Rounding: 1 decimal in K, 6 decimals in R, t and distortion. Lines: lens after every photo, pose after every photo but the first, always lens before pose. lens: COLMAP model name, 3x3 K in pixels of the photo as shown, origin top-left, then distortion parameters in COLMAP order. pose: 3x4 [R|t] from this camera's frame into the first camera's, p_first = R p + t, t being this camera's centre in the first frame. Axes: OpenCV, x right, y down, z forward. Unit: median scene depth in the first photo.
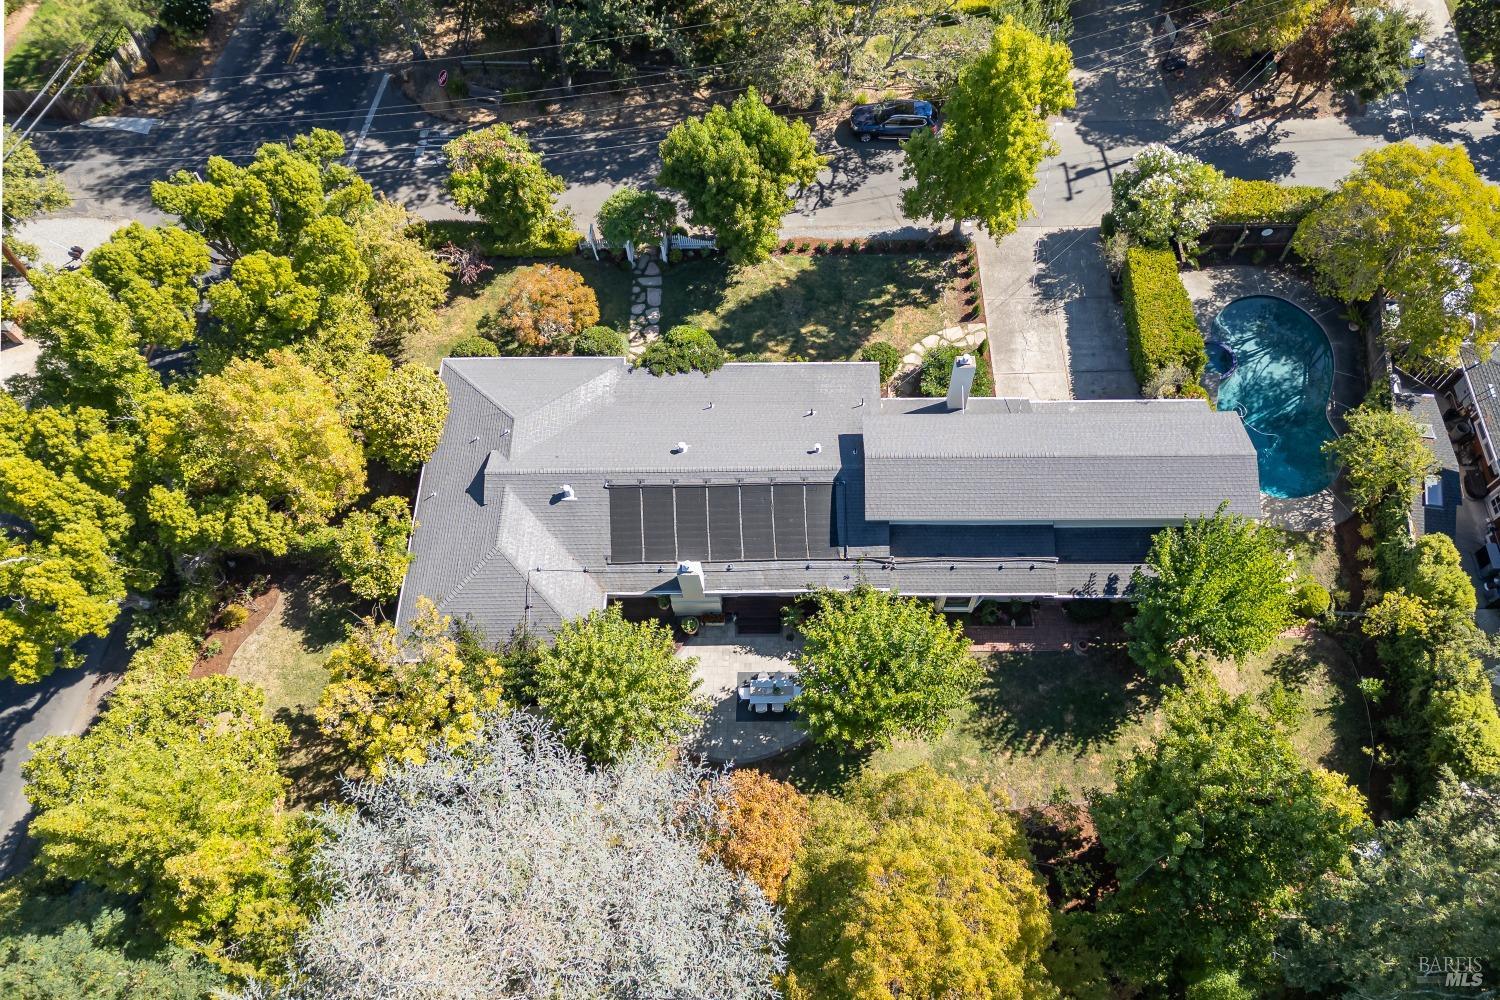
lens RADIAL K [[1037.5, 0, 760.6], [0, 1037.5, 496.5], [0, 0, 1]] dist [0.069484, -0.070043]
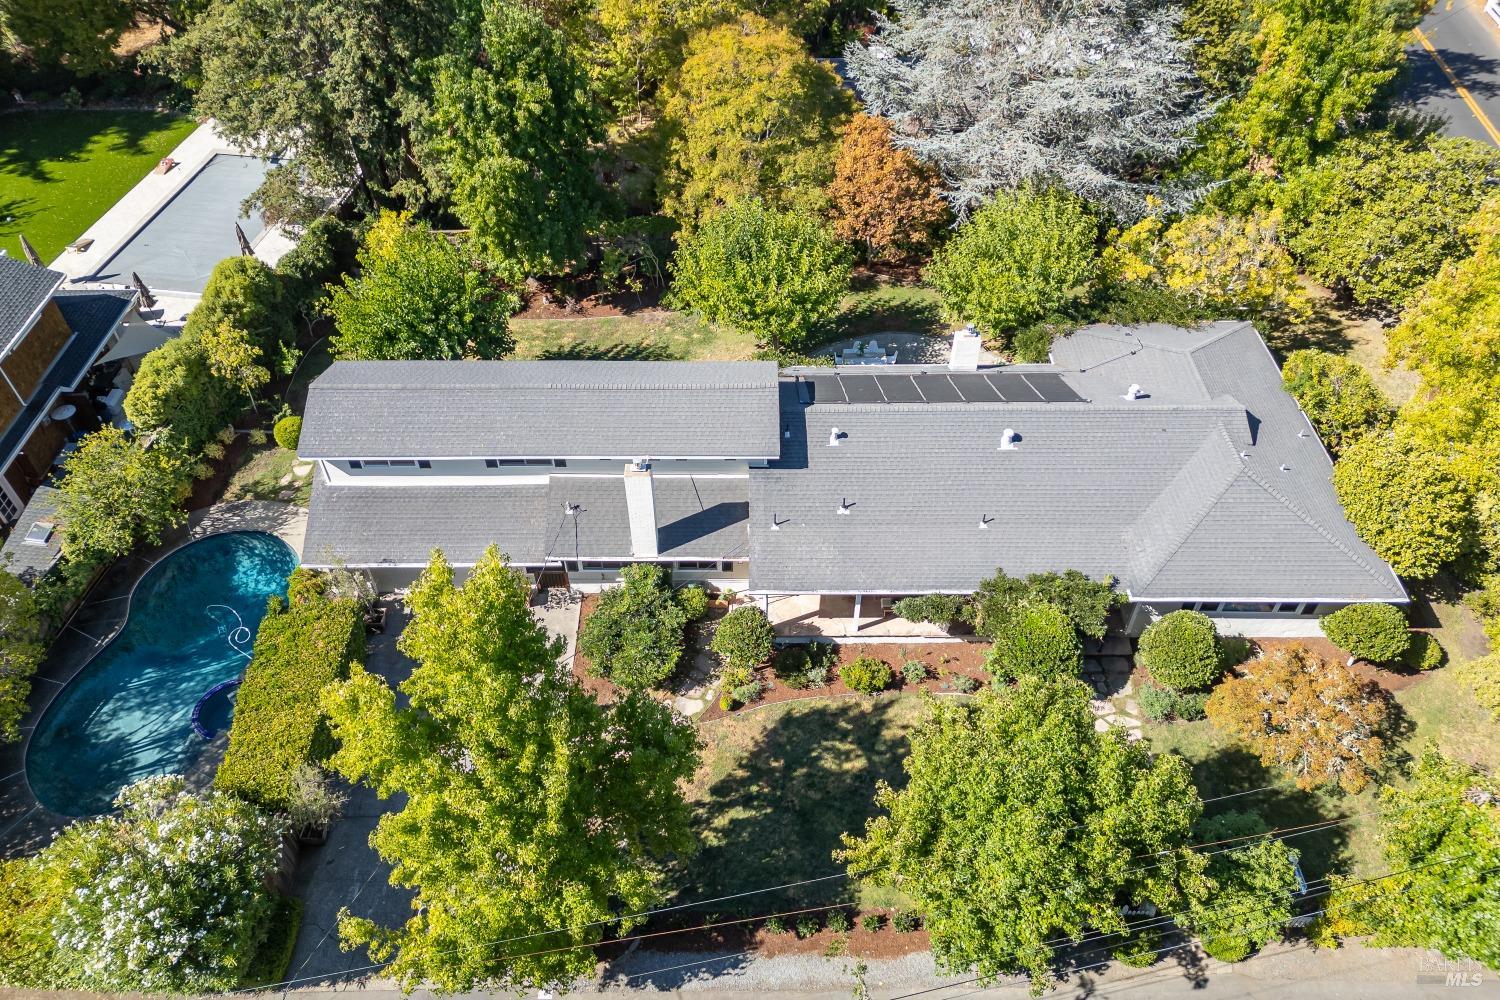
lens RADIAL K [[1037.5, 0, 760.6], [0, 1037.5, 496.5], [0, 0, 1]] dist [0.069484, -0.070043]
pose [[-0.999531, 0.030608, 0.001058, 0.109824], [-0.008605, -0.313813, 0.949446, -0.800716], [0.029392, 0.948991, 0.313929, 0.767760]]
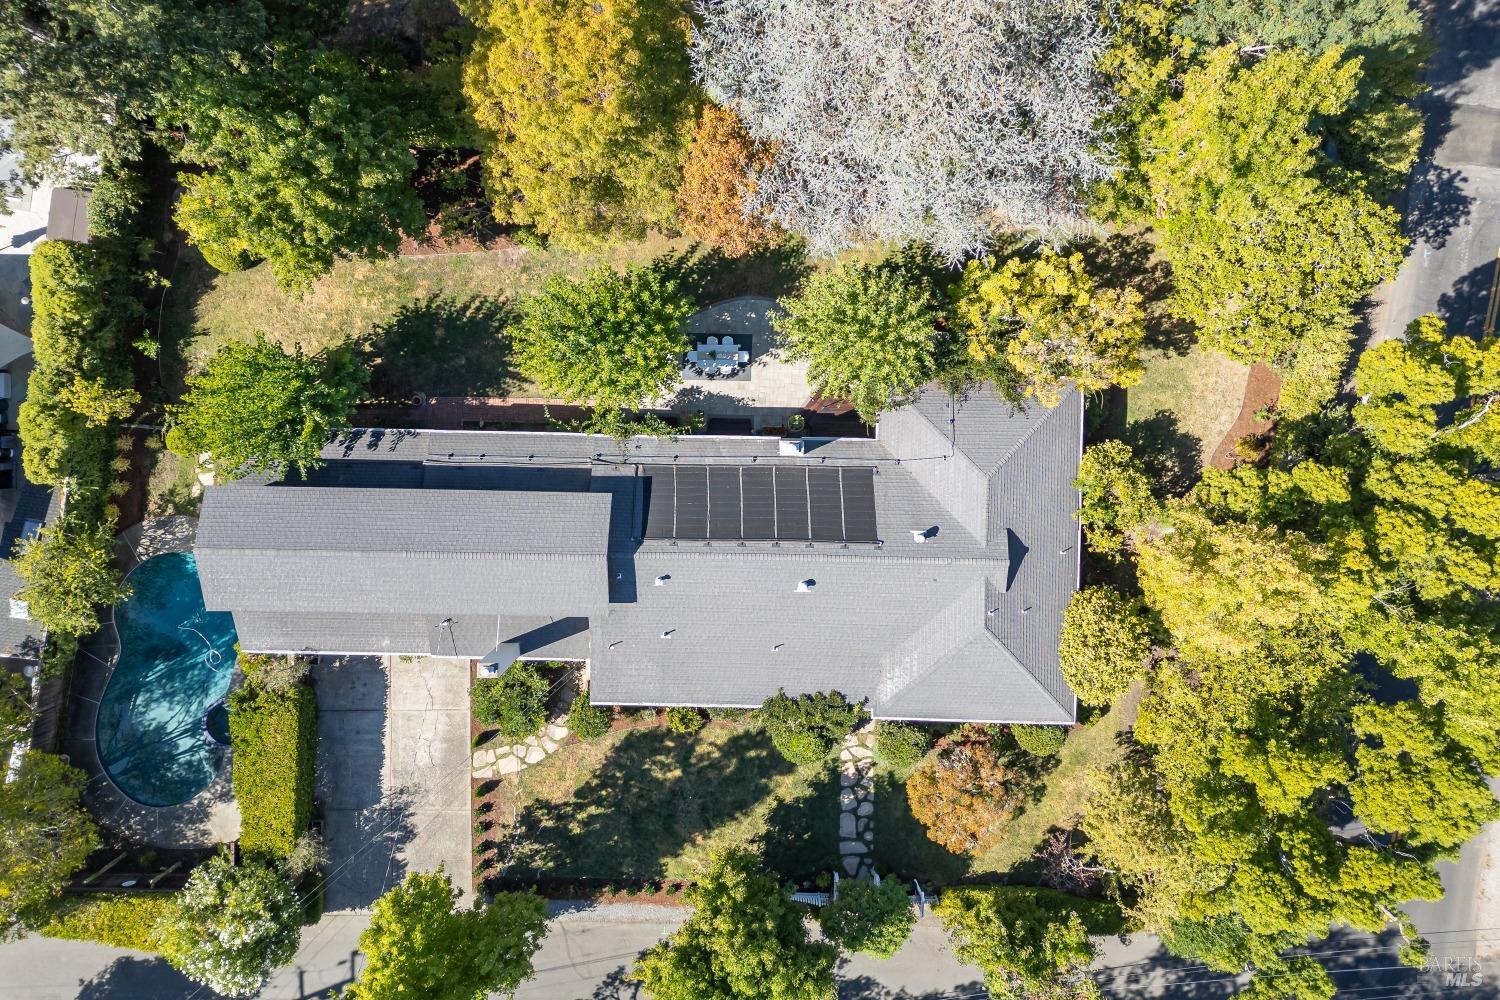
lens RADIAL K [[964.2, 0, 780.4], [0, 964.2, 435.6], [0, 0, 1]] dist [0.071658, -0.064474]
pose [[-0.999845, -0.009427, 0.014895, -0.065695], [0.014830, -0.906619, 0.421690, -0.288402], [0.009529, 0.421846, 0.906618, 0.142752]]
